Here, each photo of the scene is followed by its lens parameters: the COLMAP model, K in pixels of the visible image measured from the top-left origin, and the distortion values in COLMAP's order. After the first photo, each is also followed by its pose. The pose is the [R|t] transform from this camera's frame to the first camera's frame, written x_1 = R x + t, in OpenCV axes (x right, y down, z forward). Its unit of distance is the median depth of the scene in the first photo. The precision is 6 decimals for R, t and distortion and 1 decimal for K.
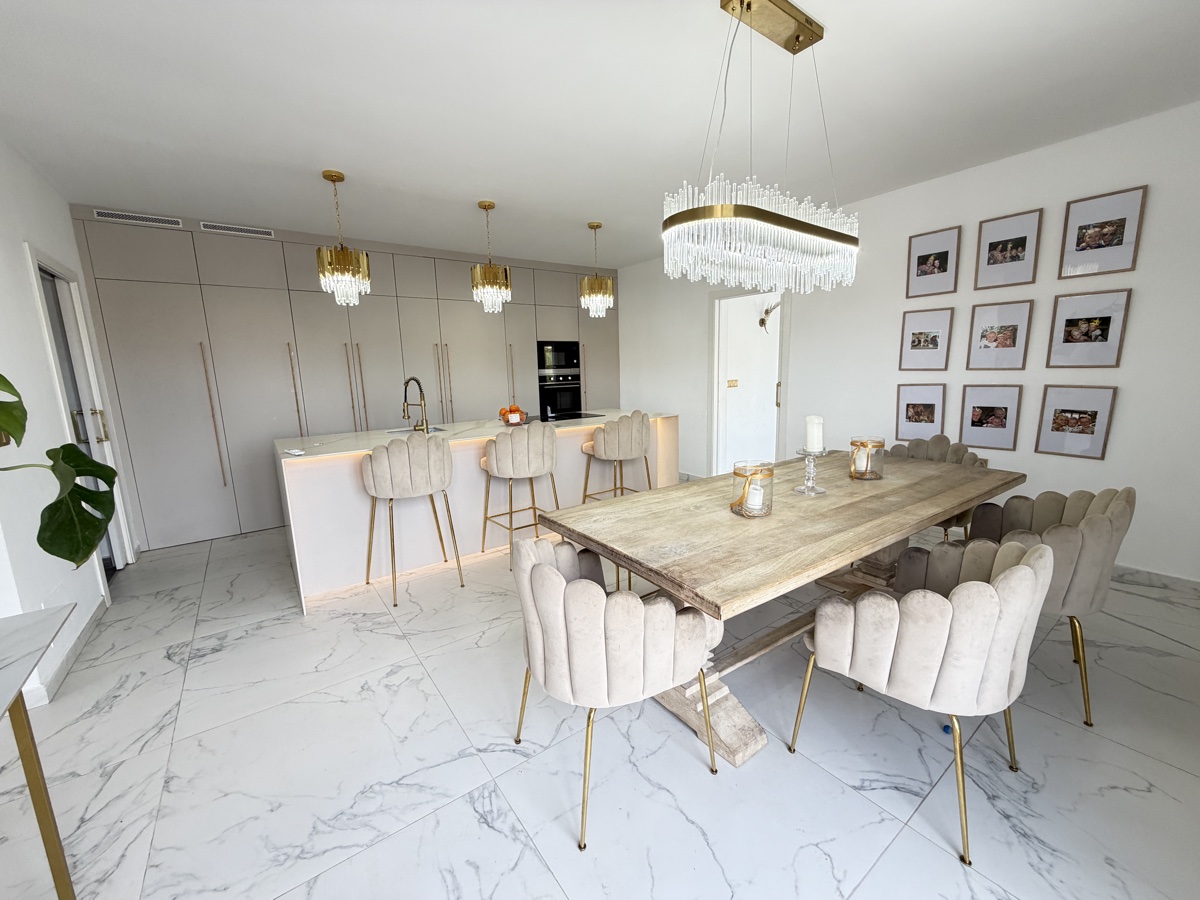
lens RADIAL K [[478.0, 0, 599.1], [0, 478.0, 452.5], [0, 0, 1]] dist [0.001670, -0.000330]
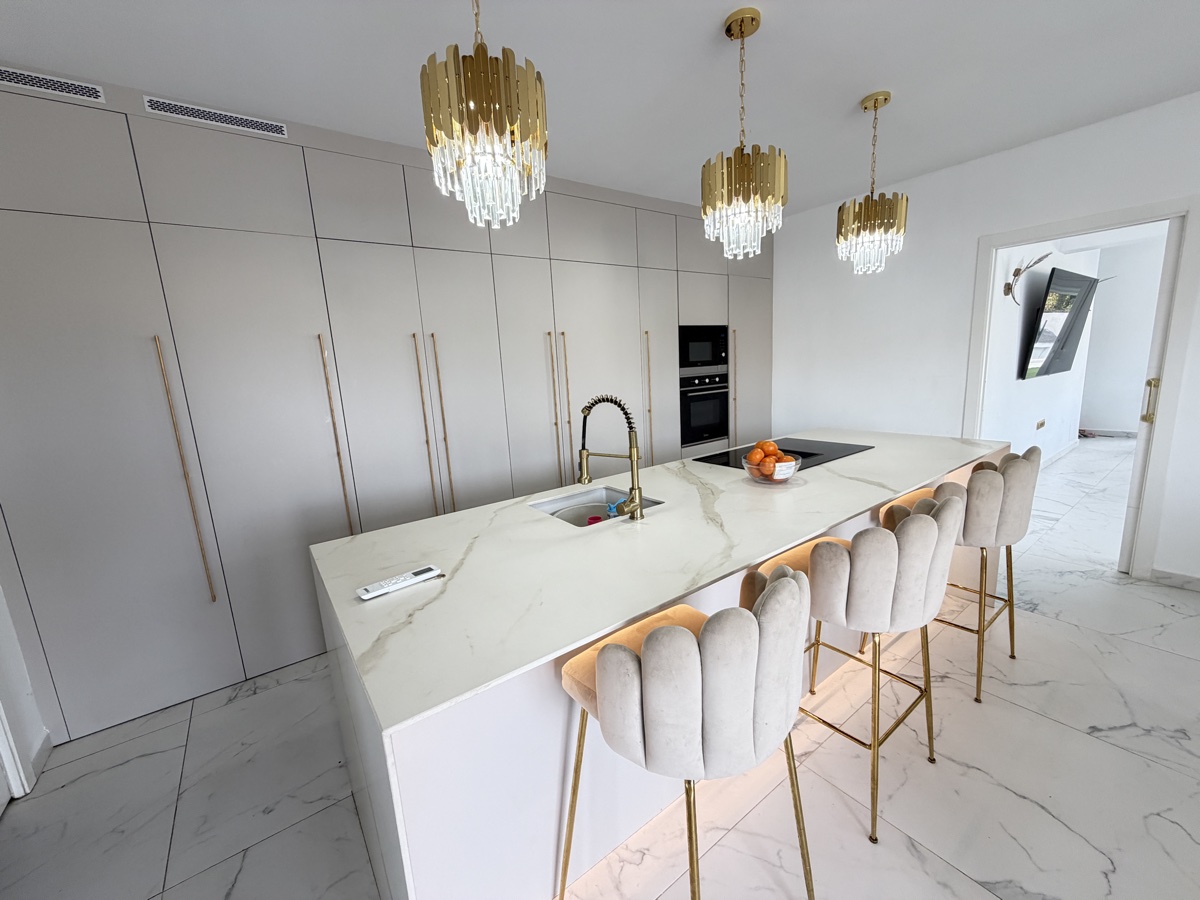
lens RADIAL K [[478.0, 0, 598.7], [0, 478.0, 451.4], [0, 0, 1]] dist [0.001670, -0.000330]
pose [[0.999615, -0.027461, -0.003962, -0.386726], [0.027495, 0.999582, 0.008894, -0.106219], [0.003716, -0.009000, 0.999953, 0.526912]]
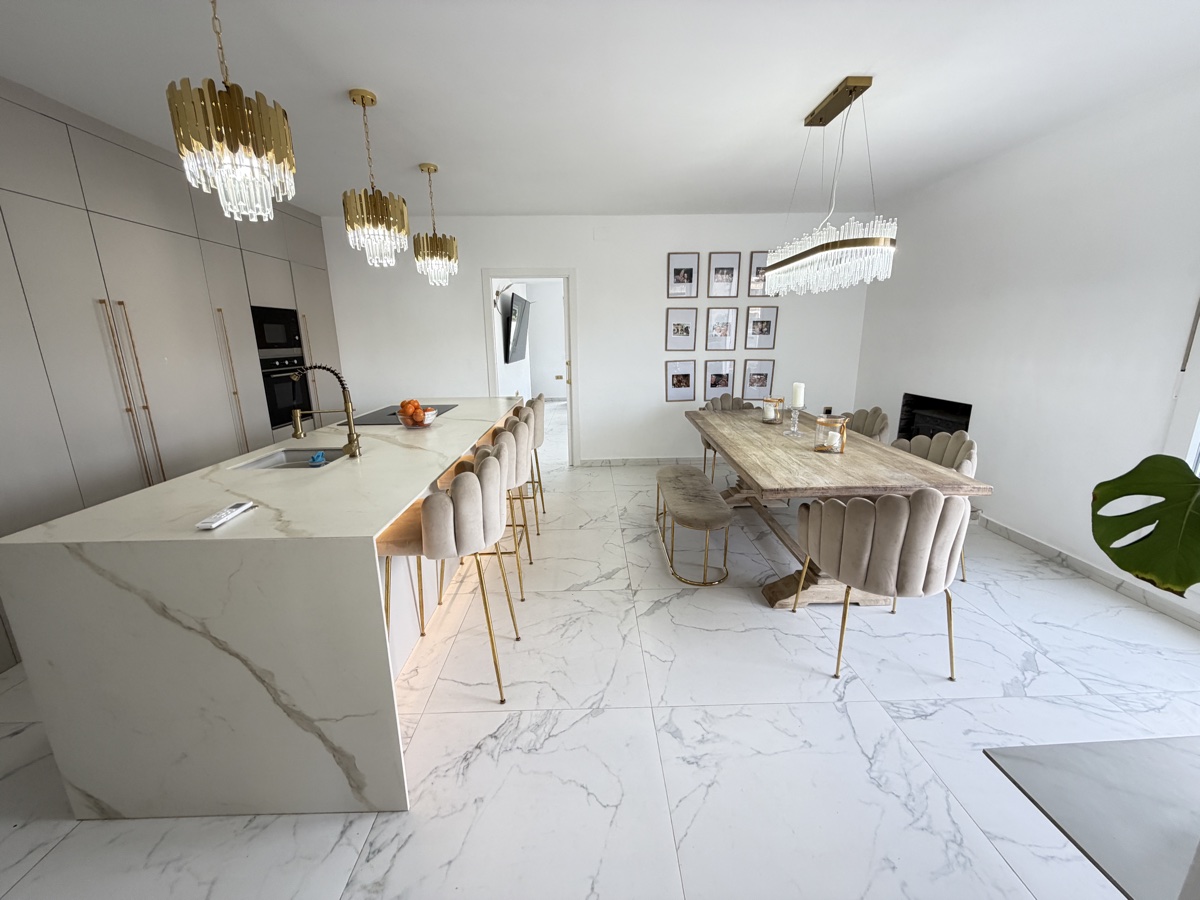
lens RADIAL K [[478.0, 0, 599.3], [0, 478.0, 450.3], [0, 0, 1]] dist [0.001670, -0.000330]
pose [[0.573398, -0.169260, 0.801602, -0.660175], [0.137995, 0.984400, 0.109149, -0.068903], [-0.807572, 0.048031, 0.587811, 0.375914]]
